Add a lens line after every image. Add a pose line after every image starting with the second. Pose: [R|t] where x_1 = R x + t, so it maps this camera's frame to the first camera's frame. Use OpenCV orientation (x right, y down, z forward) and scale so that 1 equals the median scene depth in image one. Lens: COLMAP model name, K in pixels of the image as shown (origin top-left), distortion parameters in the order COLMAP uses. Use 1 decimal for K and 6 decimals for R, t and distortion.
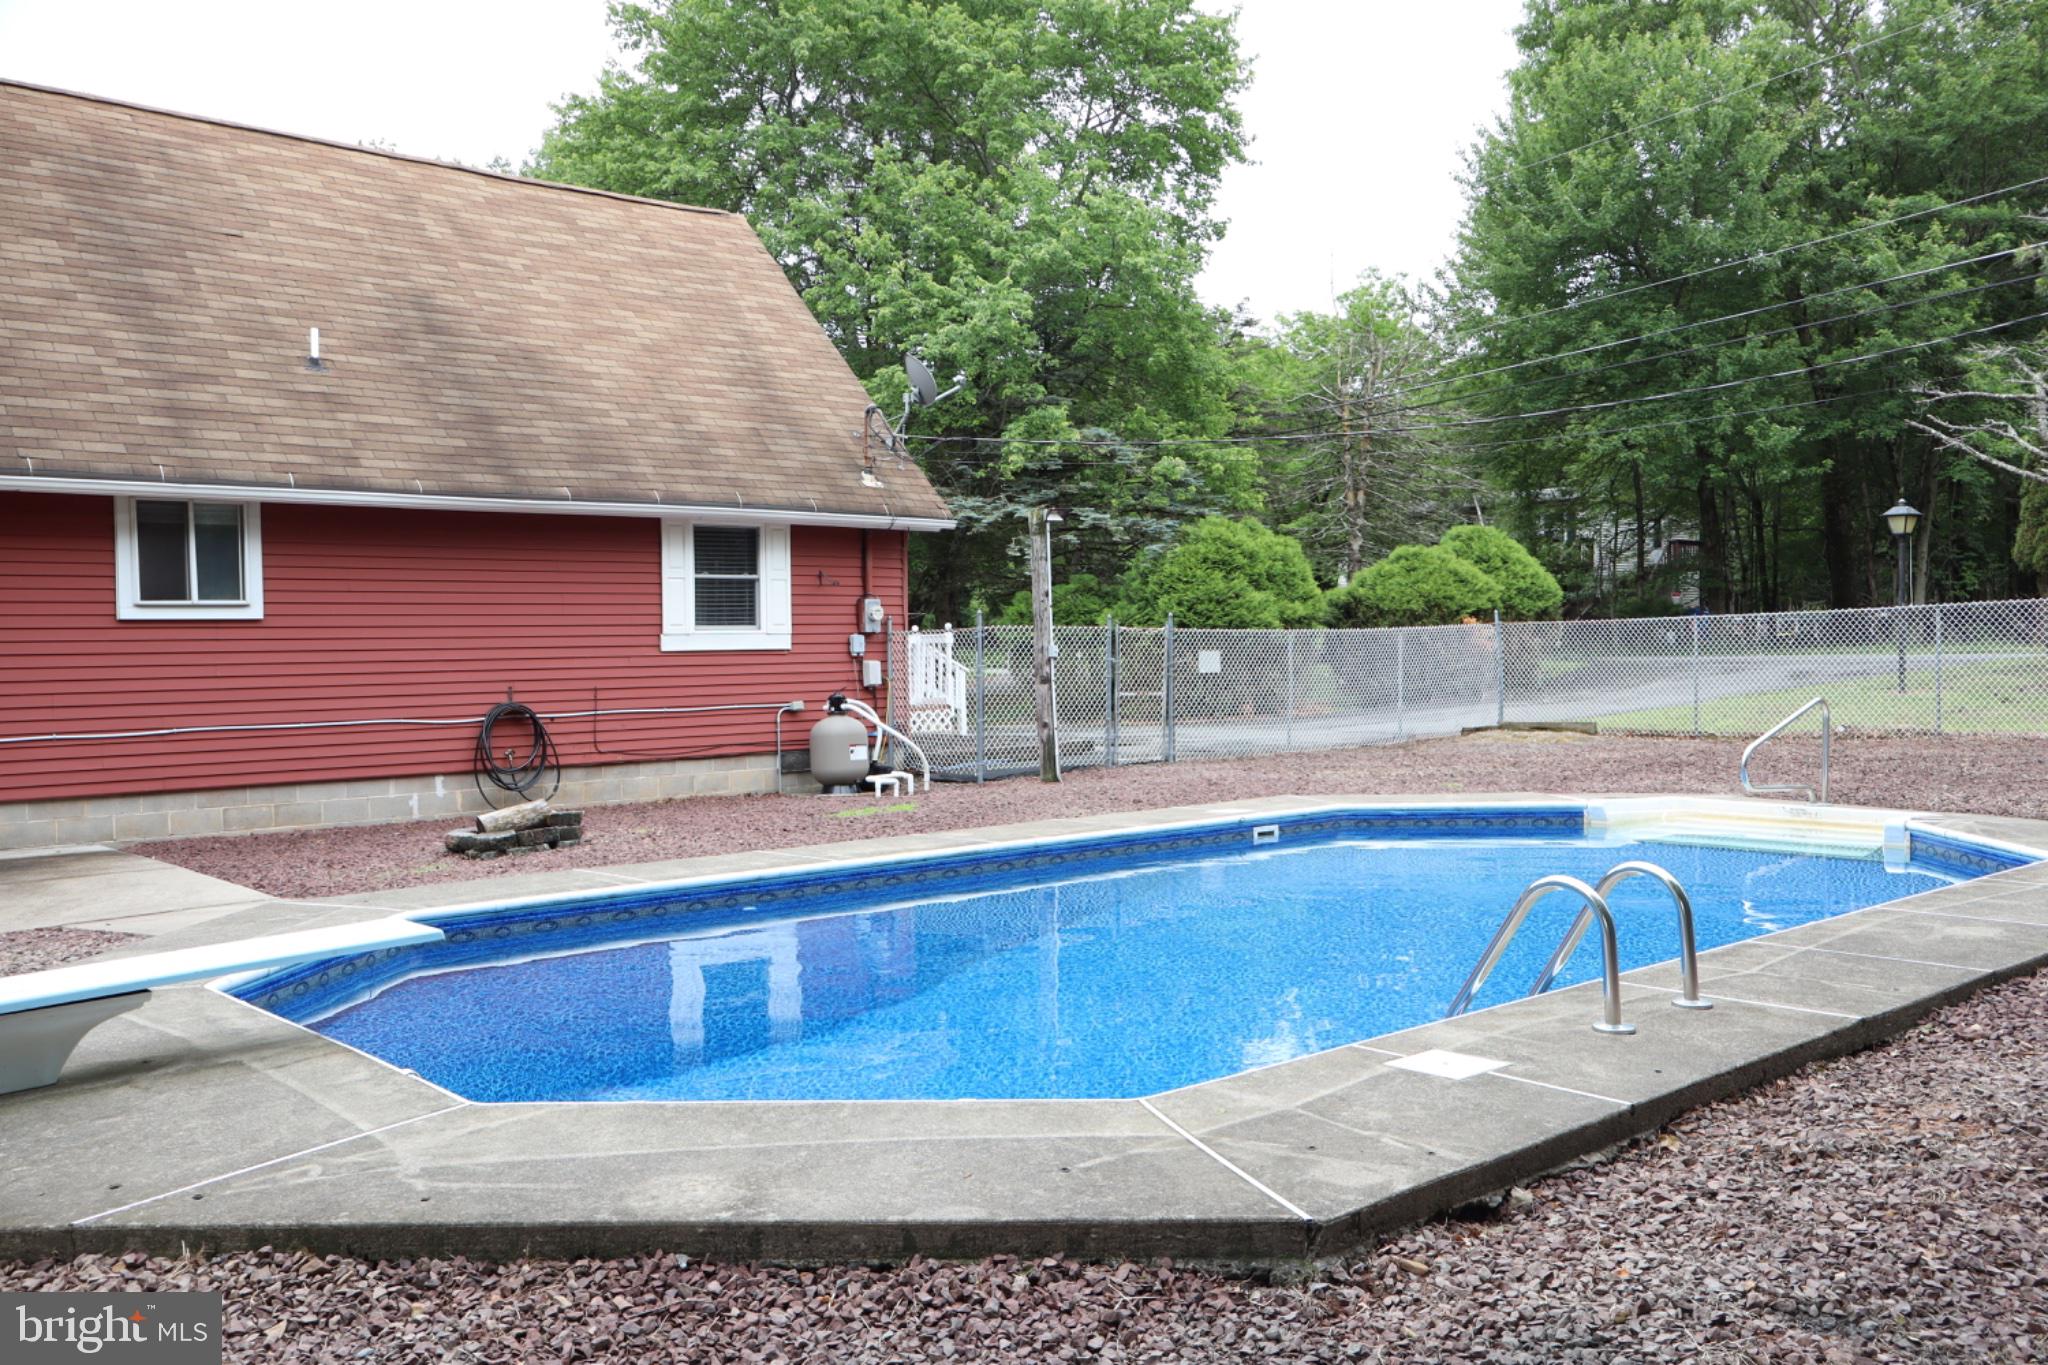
lens RADIAL K [[1688.5, 0, 1023.4], [0, 1688.5, 679.9], [0, 0, 1]] dist [0.004579, -0.012186]
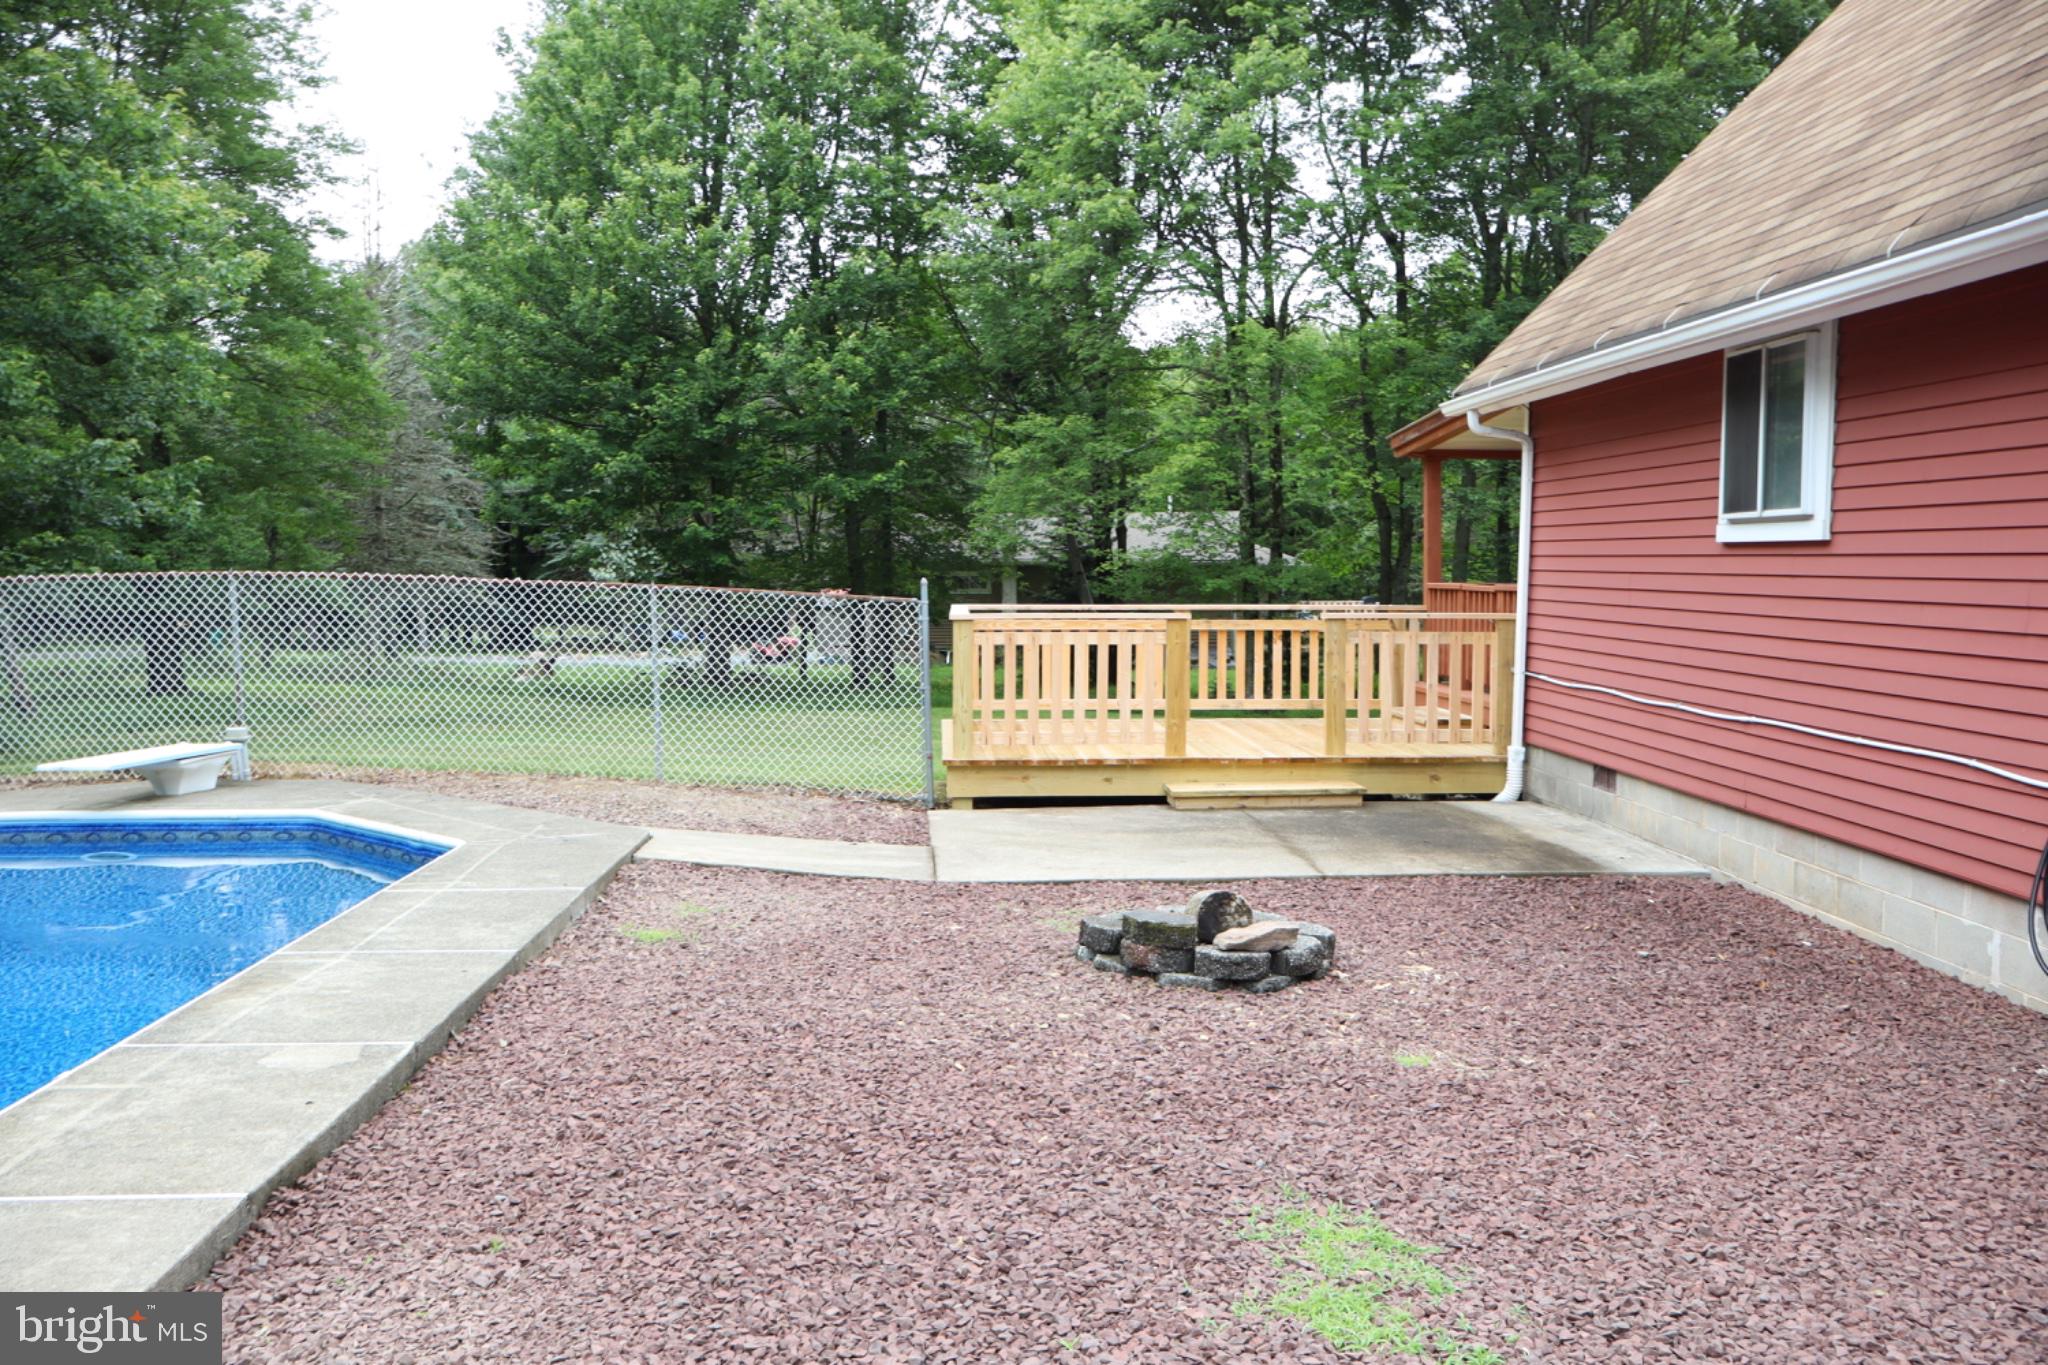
lens RADIAL K [[1688.5, 0, 1030.5], [0, 1688.5, 690.3], [0, 0, 1]] dist [0.004579, -0.012186]
pose [[-0.624237, 0.078737, -0.777257, 0.134555], [-0.002991, 0.994660, 0.103163, -0.039384], [0.781229, 0.066722, -0.620668, 1.035468]]
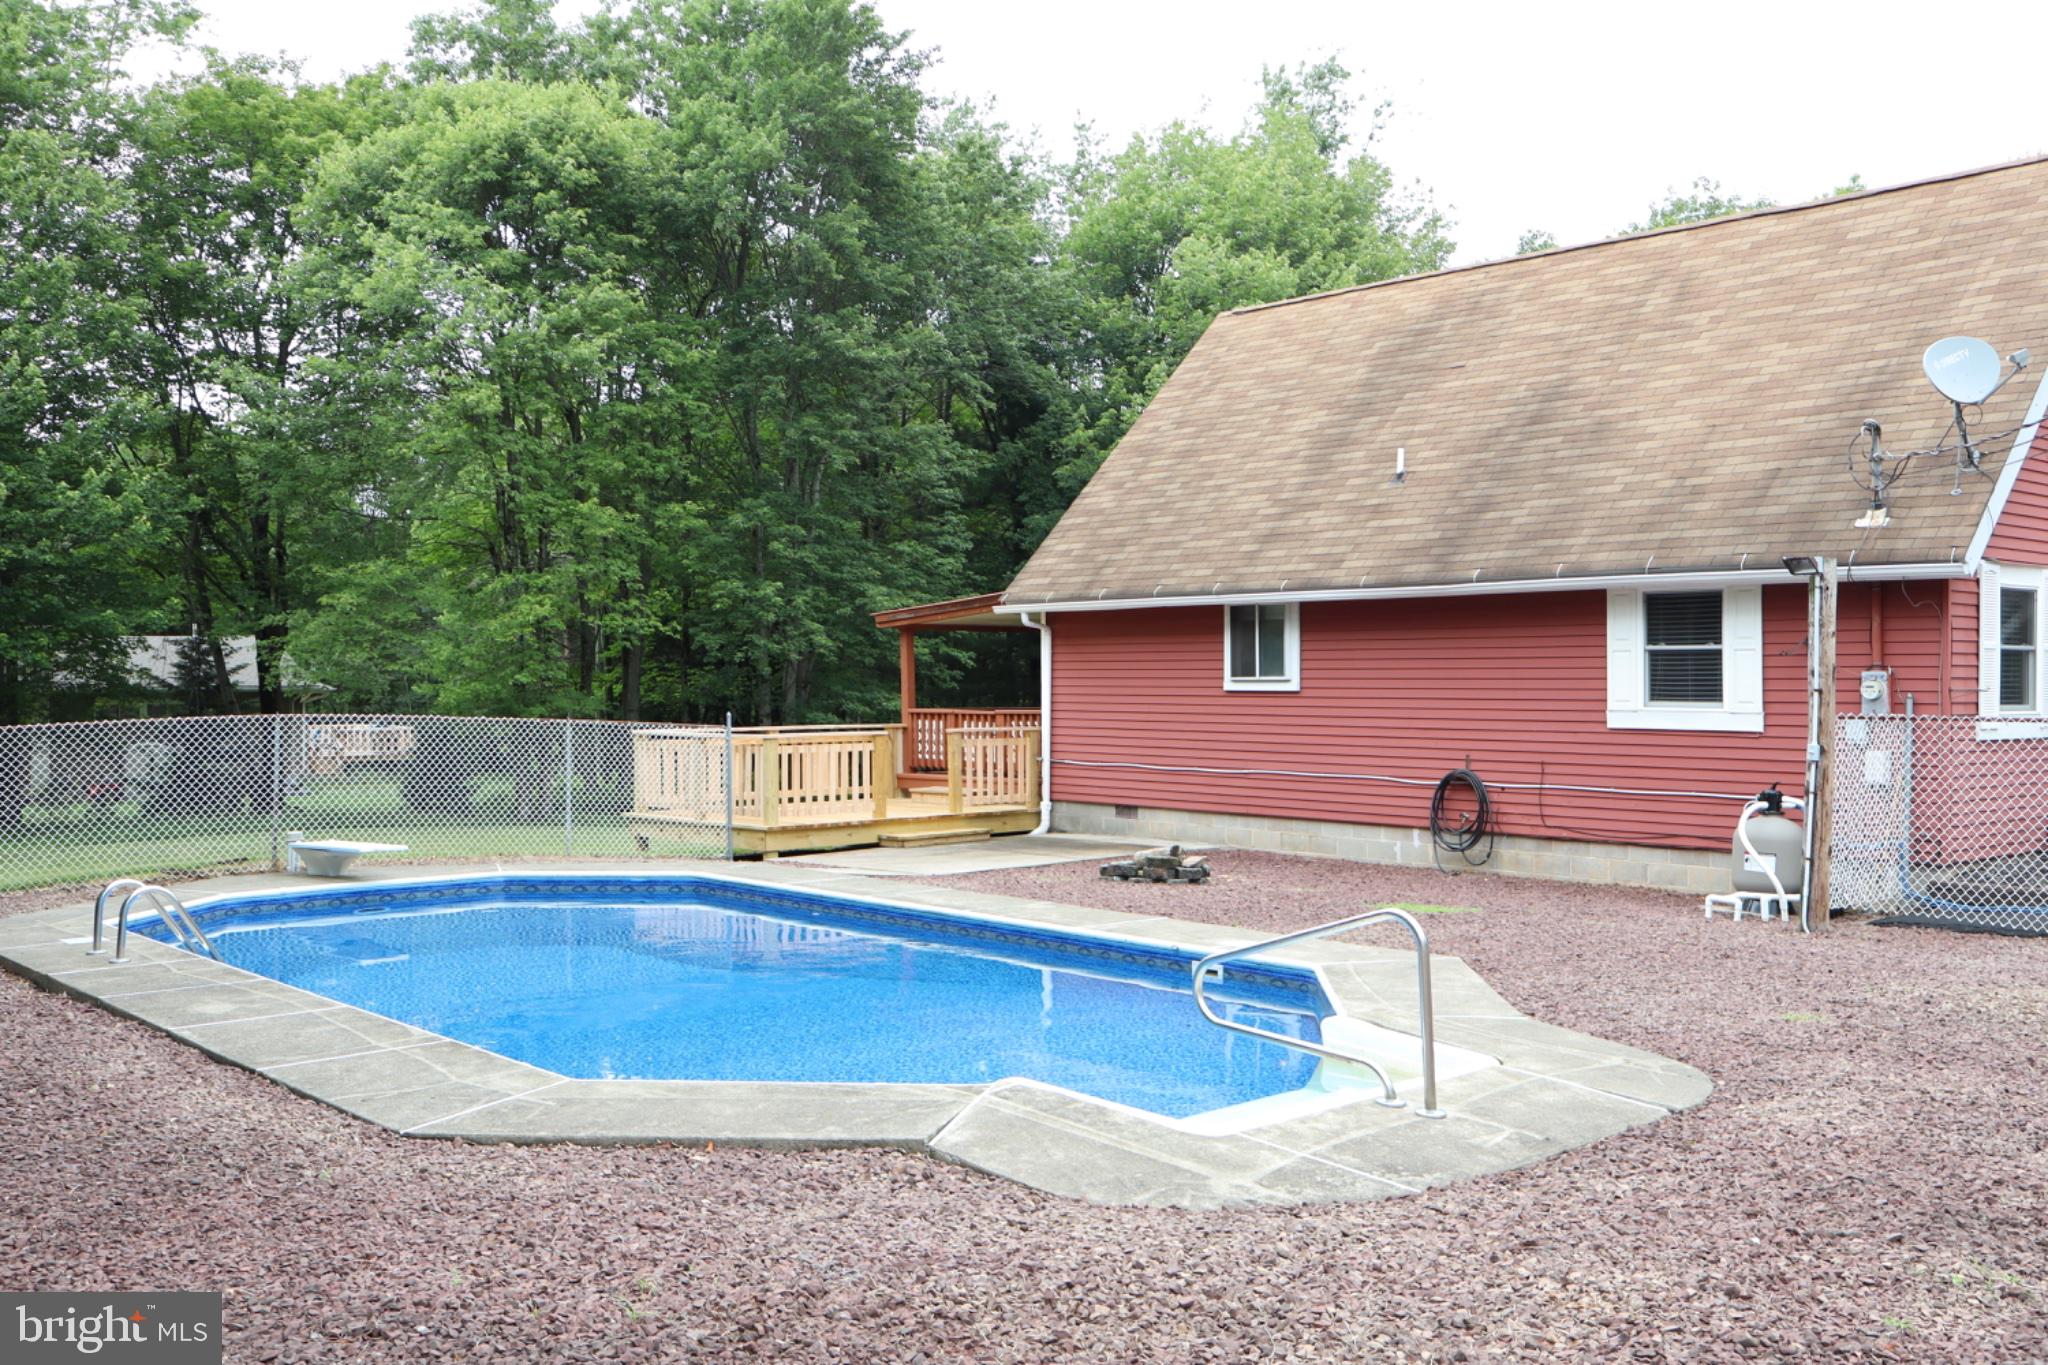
lens RADIAL K [[1906.4, 0, 1019.1], [0, 1906.4, 680.7], [0, 0, 1]] dist [0.008136, 0.000000]
pose [[-0.004794, 0.025110, -0.999673, 0.922029], [-0.014749, 0.999574, 0.025178, -0.070423], [0.999880, 0.014865, -0.004421, 0.716141]]
